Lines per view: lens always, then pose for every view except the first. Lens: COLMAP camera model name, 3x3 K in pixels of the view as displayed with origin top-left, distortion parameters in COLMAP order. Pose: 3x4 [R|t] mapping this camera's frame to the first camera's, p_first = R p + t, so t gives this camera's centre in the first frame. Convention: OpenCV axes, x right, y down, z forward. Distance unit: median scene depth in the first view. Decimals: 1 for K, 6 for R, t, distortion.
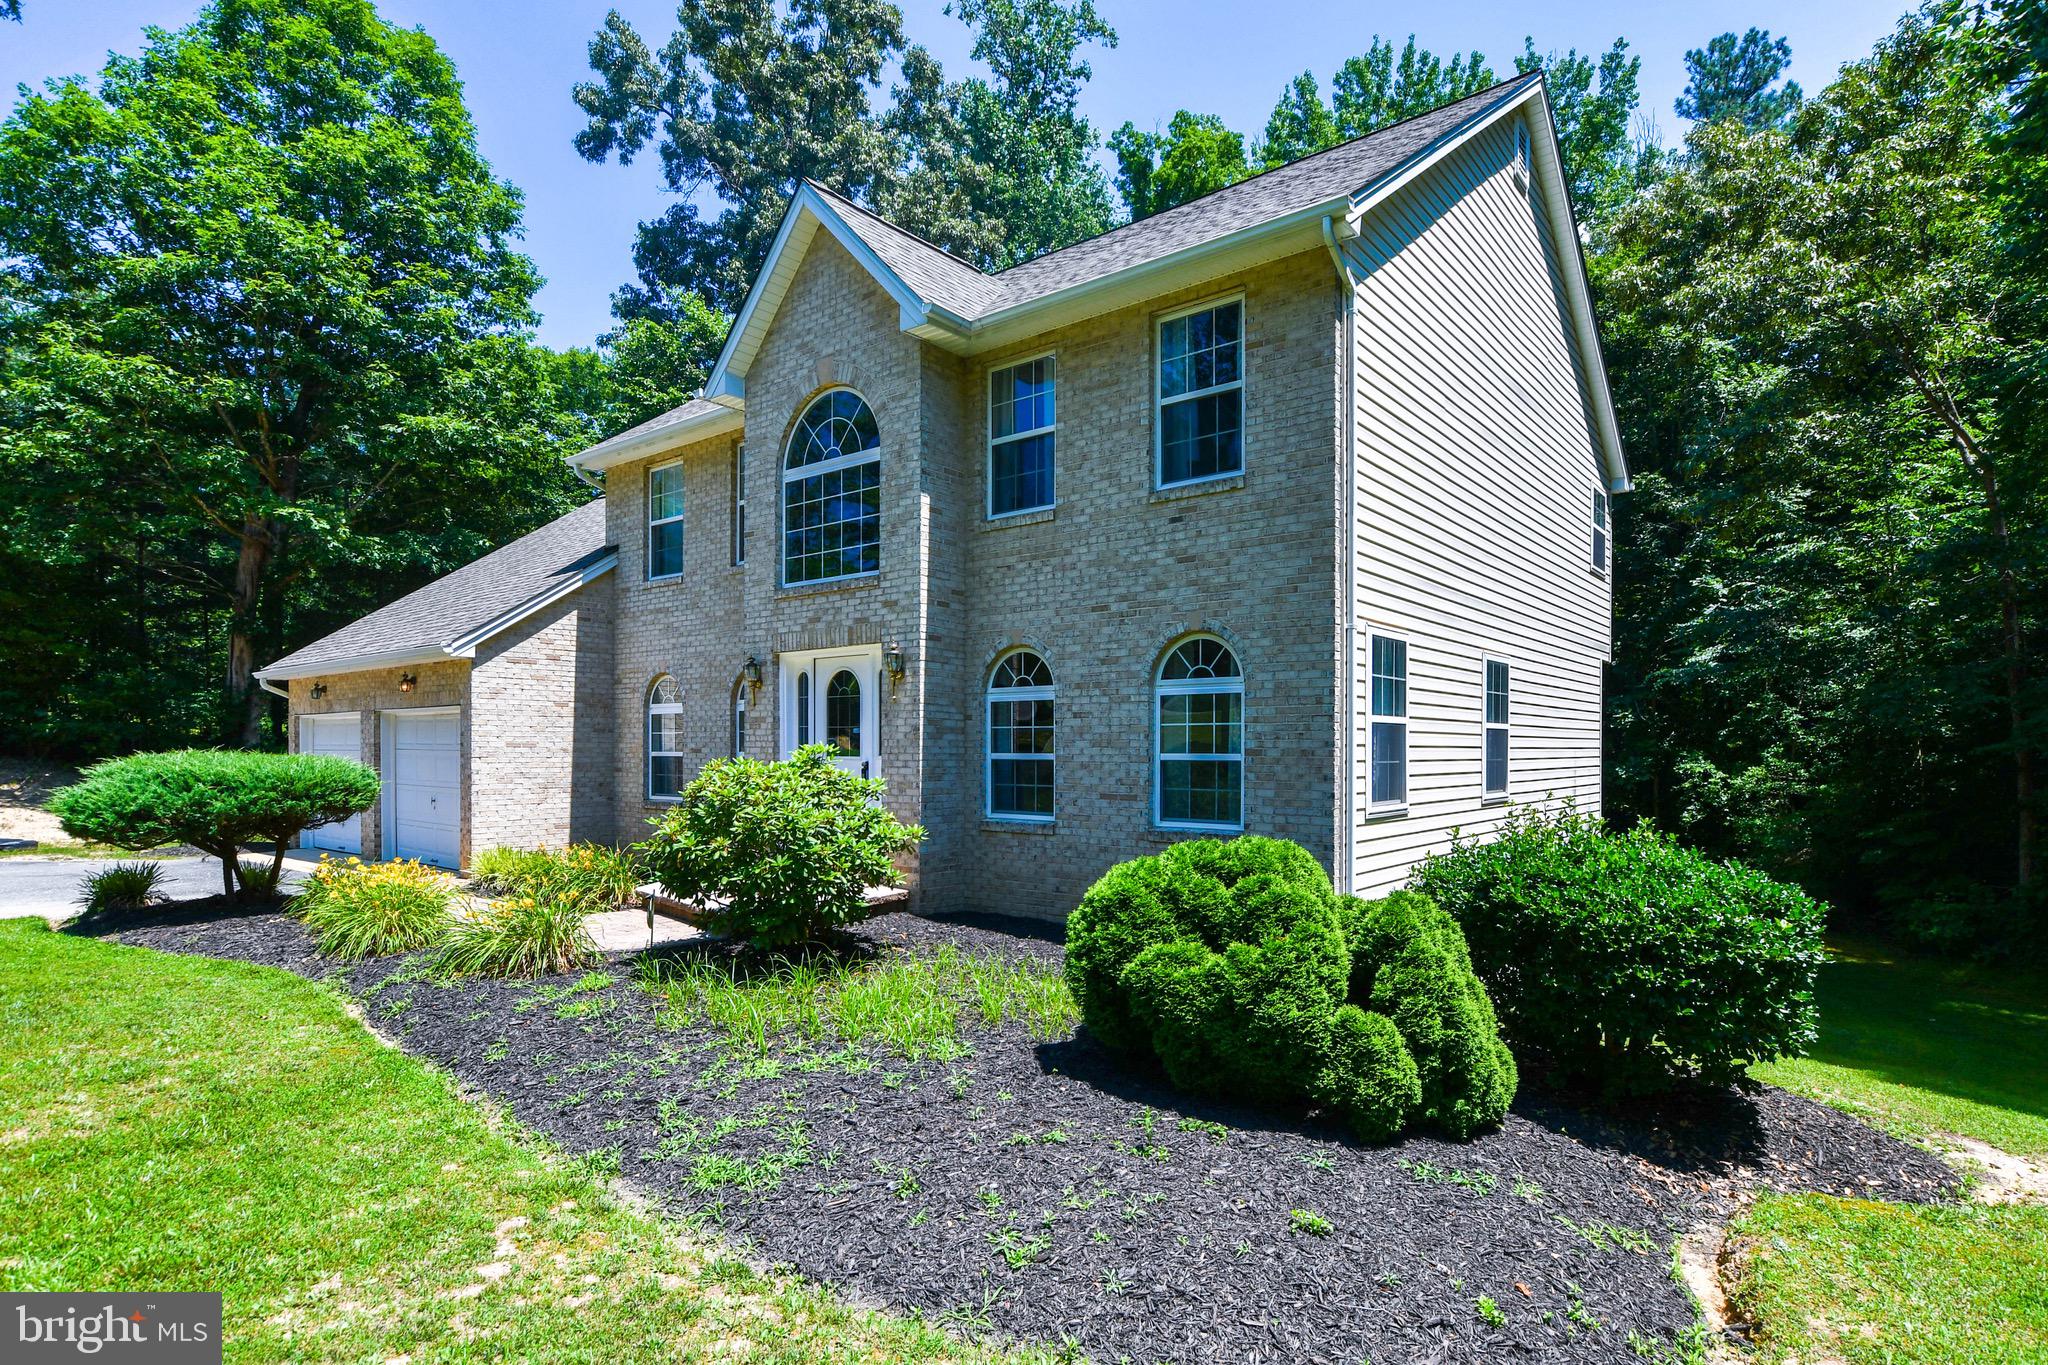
lens RADIAL K [[1060.7, 0, 1044.1], [0, 1060.7, 746.8], [0, 0, 1]] dist [0.008569, 0.001660]
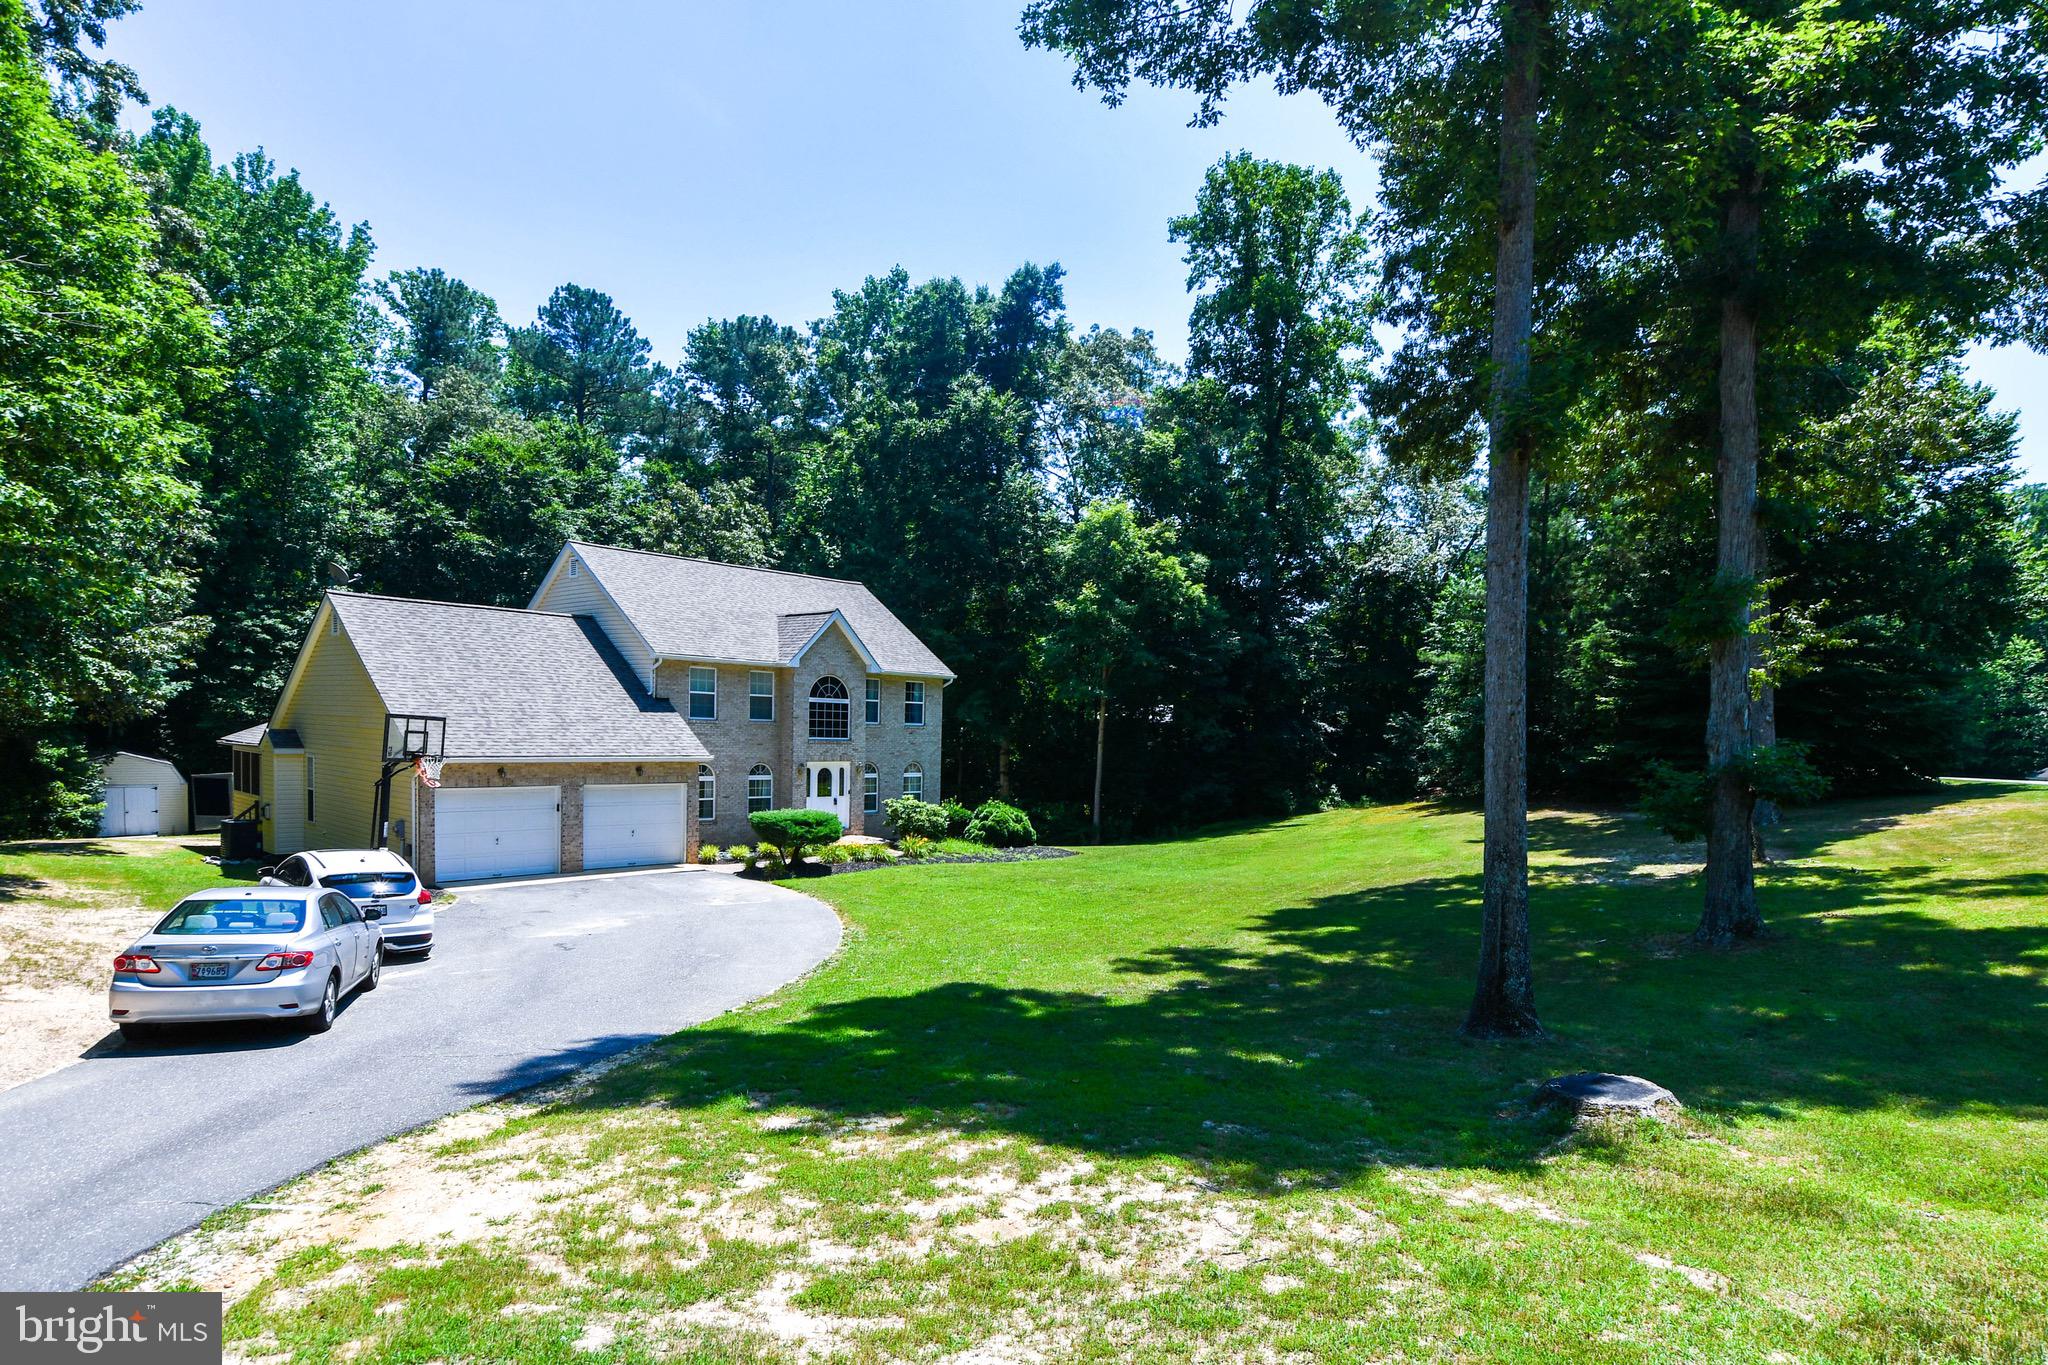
lens RADIAL K [[1093.4, 0, 1061.7], [0, 1093.4, 797.5], [0, 0, 1]] dist [-0.000390, -0.000926]
pose [[0.043785, -0.061856, 0.997124, -3.217832], [-0.026568, 0.997656, 0.063056, -0.200318], [-0.998688, -0.029252, 0.042039, 0.202208]]
